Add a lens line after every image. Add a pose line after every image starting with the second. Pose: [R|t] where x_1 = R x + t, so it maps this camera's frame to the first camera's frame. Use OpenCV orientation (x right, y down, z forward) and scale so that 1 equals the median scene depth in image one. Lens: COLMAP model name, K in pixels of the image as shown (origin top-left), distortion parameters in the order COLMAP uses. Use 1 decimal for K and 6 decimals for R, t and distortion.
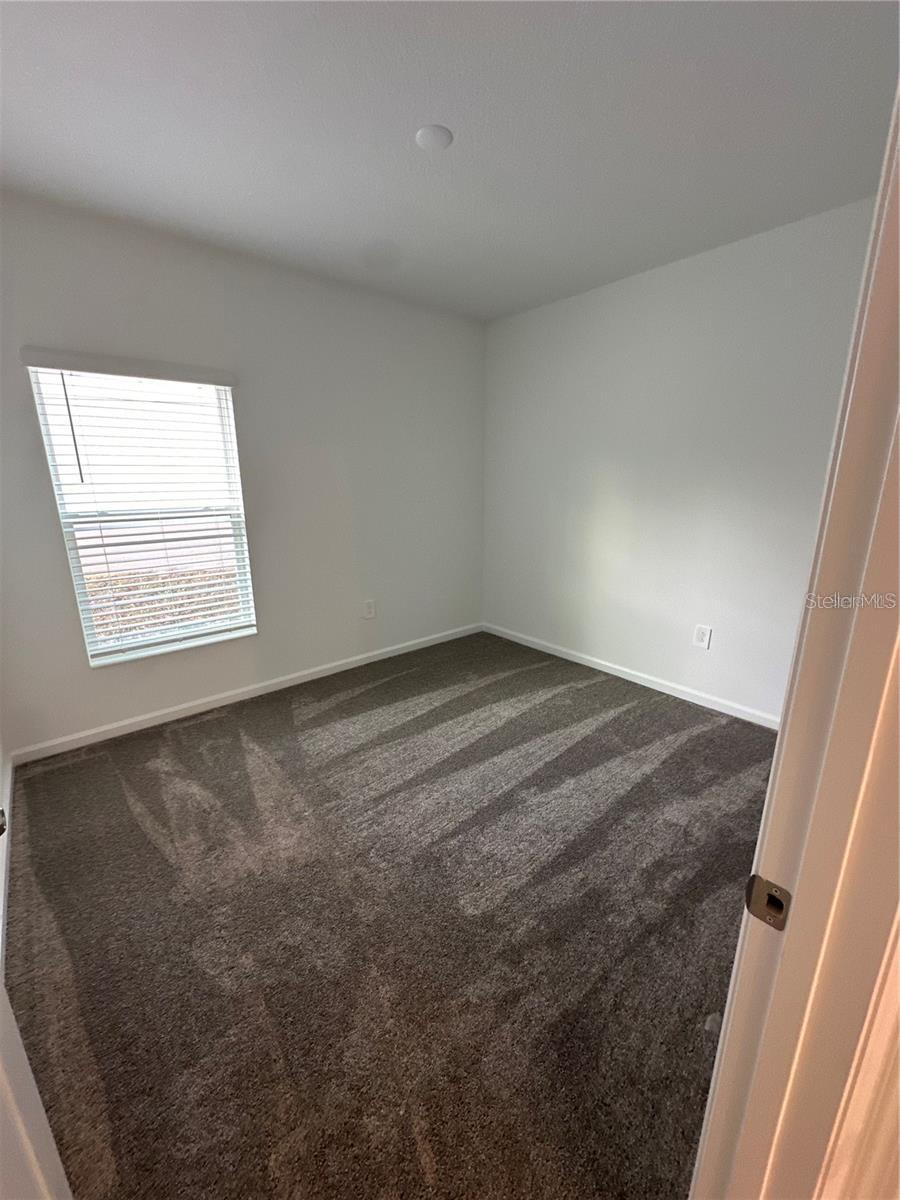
lens RADIAL K [[482.3, 0, 453.9], [0, 482.3, 606.0], [0, 0, 1]] dist [-0.002218, 0.000764]
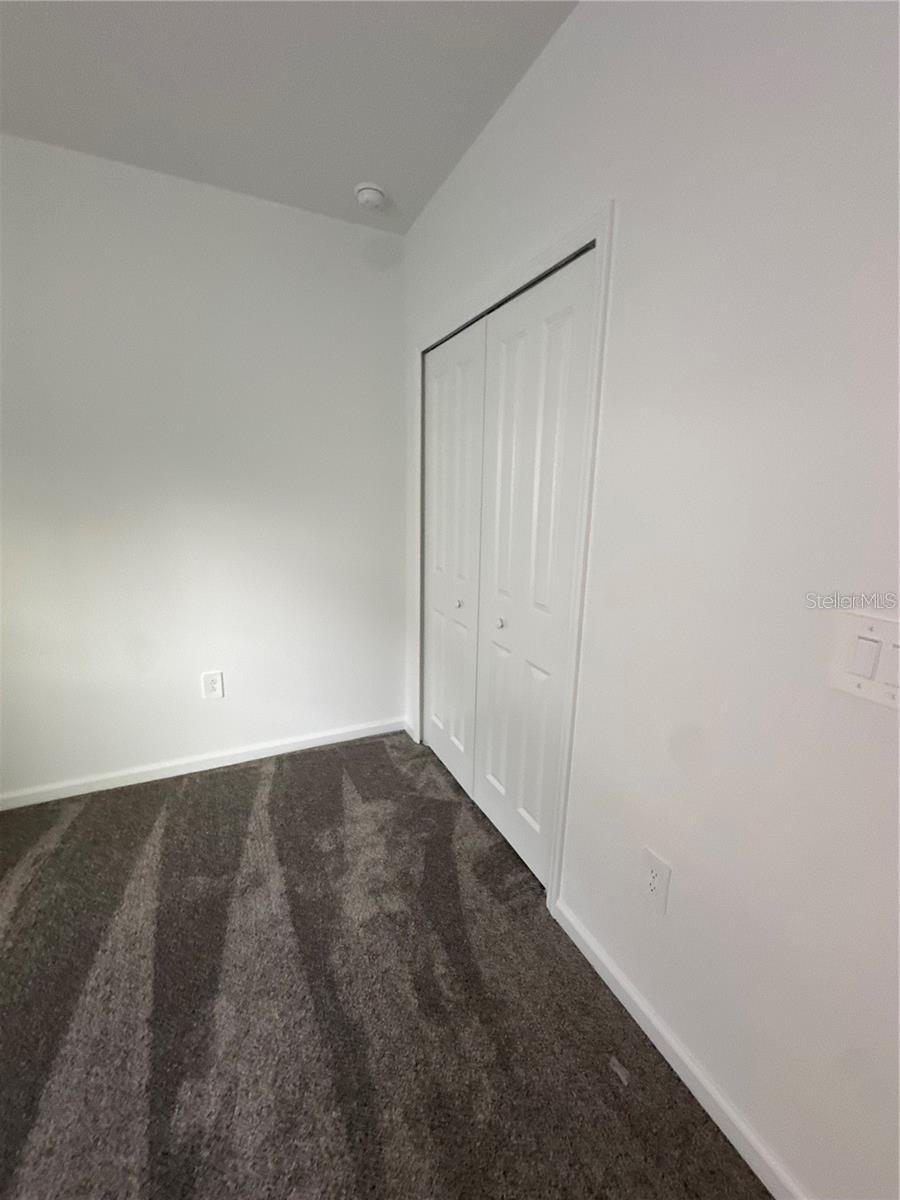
lens RADIAL K [[482.3, 0, 451.0], [0, 482.3, 600.1], [0, 0, 1]] dist [-0.002218, 0.000764]
pose [[0.258358, -0.206554, 0.943709, -0.108702], [0.234036, 0.961157, 0.146301, -0.101028], [-0.937272, 0.183064, 0.296664, 0.399146]]
